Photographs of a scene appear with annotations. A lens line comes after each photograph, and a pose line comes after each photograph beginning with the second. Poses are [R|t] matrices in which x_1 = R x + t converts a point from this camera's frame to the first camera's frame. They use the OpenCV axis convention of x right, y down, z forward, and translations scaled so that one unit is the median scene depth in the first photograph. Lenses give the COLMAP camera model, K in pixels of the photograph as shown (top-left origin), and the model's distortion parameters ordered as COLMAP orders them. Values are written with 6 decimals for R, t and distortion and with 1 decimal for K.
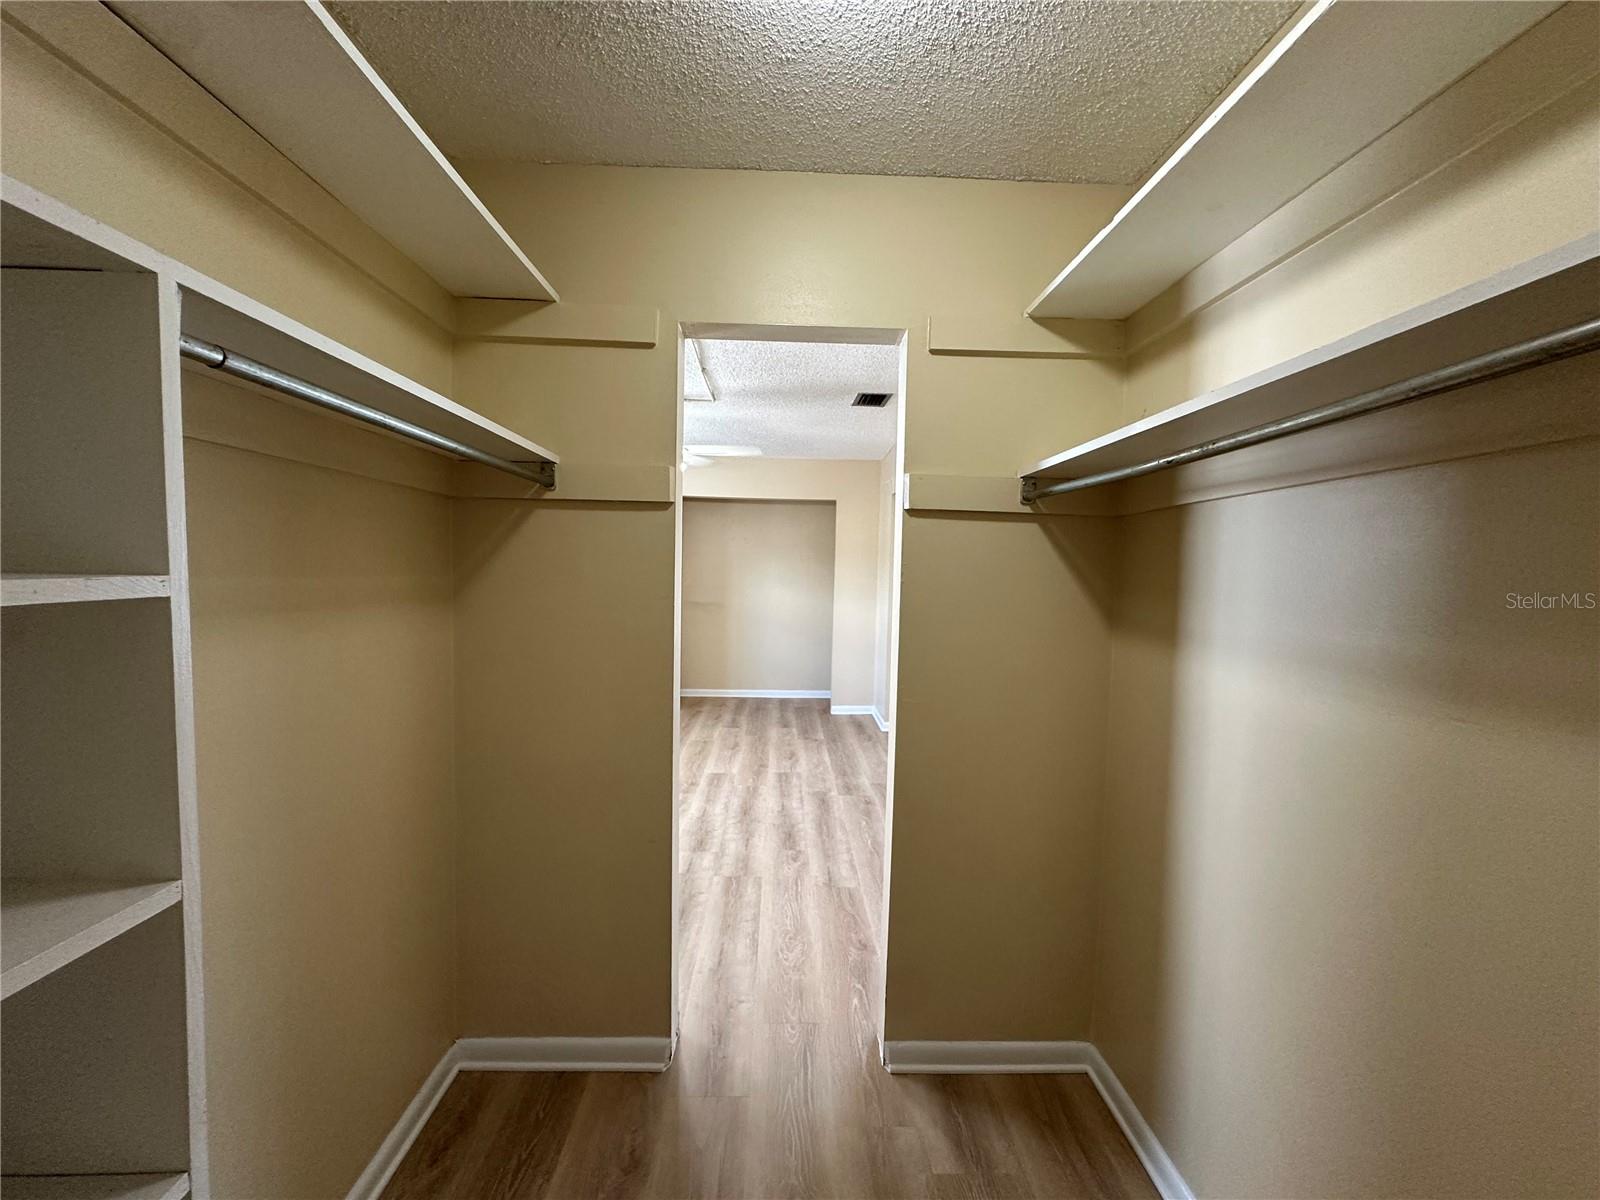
lens RADIAL K [[636.5, 0, 798.0], [0, 636.5, 605.4], [0, 0, 1]] dist [-0.001127, 0.000471]
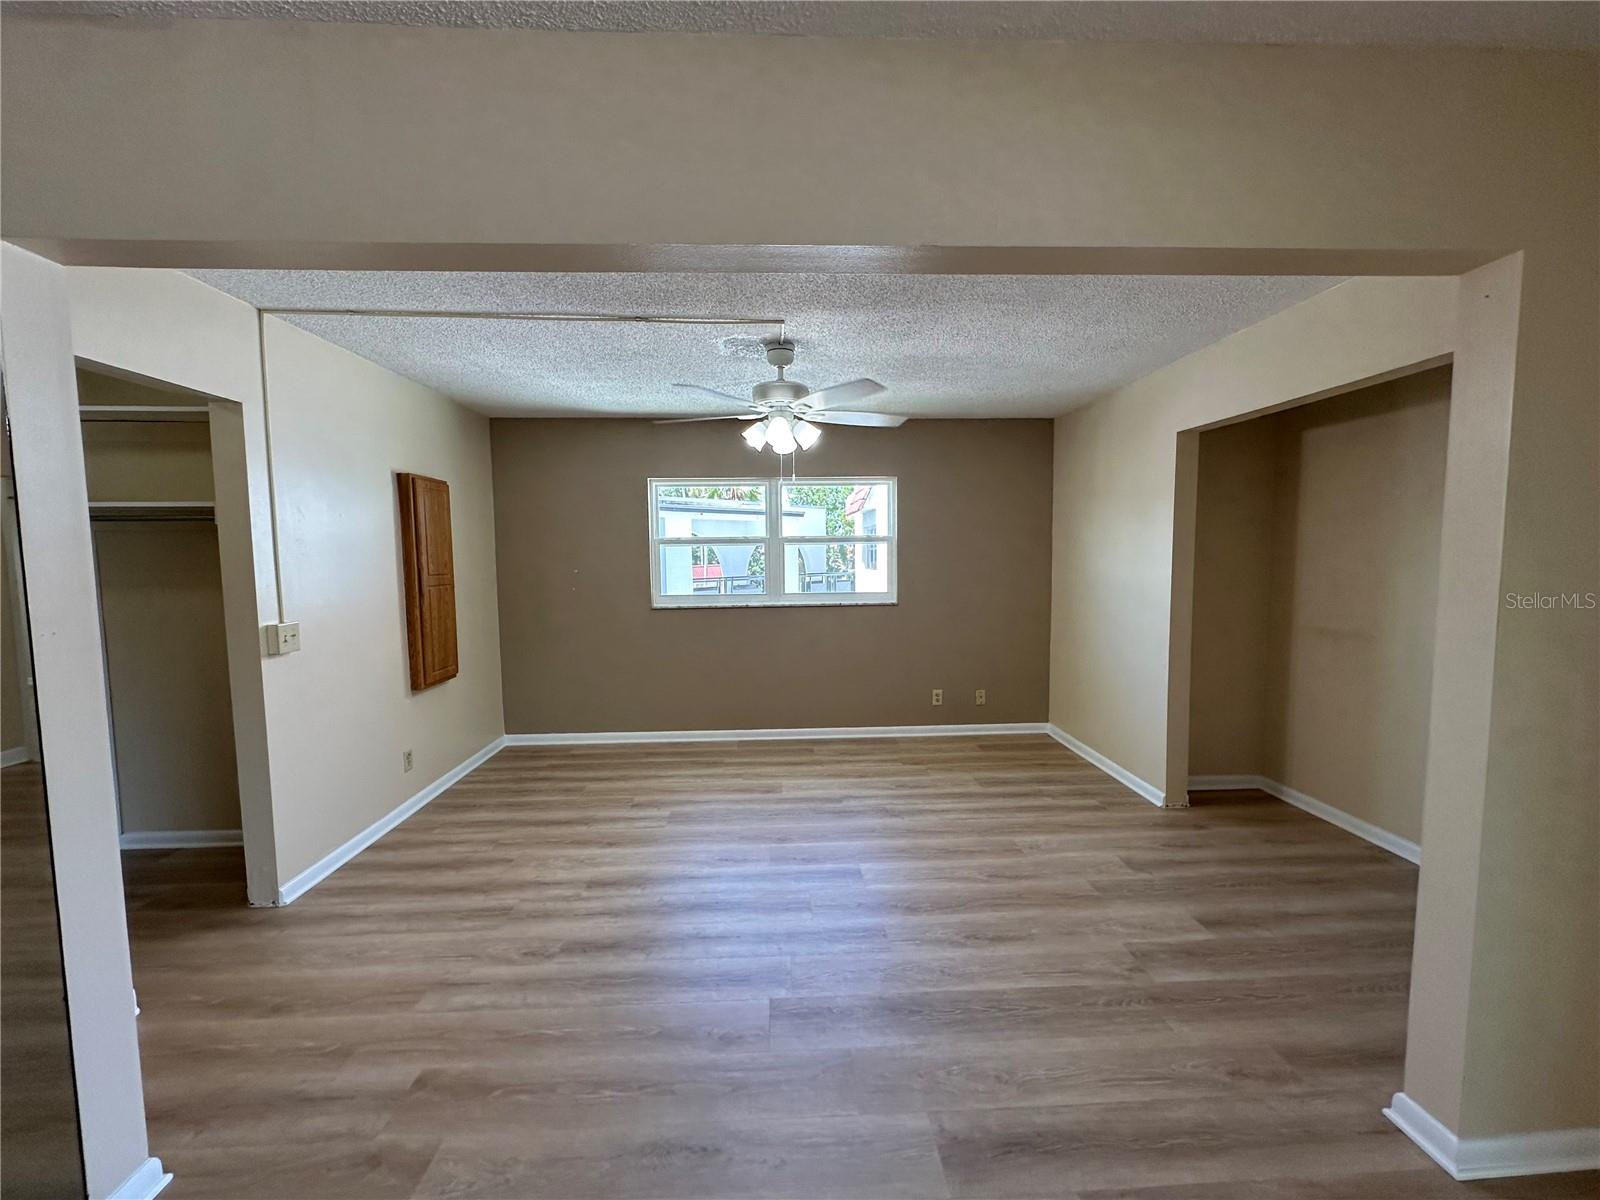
lens RADIAL K [[636.5, 0, 798.0], [0, 636.5, 605.4], [0, 0, 1]] dist [-0.001127, 0.000471]
pose [[0.009029, 0.056460, -0.998364, 0.484933], [-0.046701, 0.997339, 0.055980, -0.043811], [0.998868, 0.046119, 0.011642, 0.866467]]
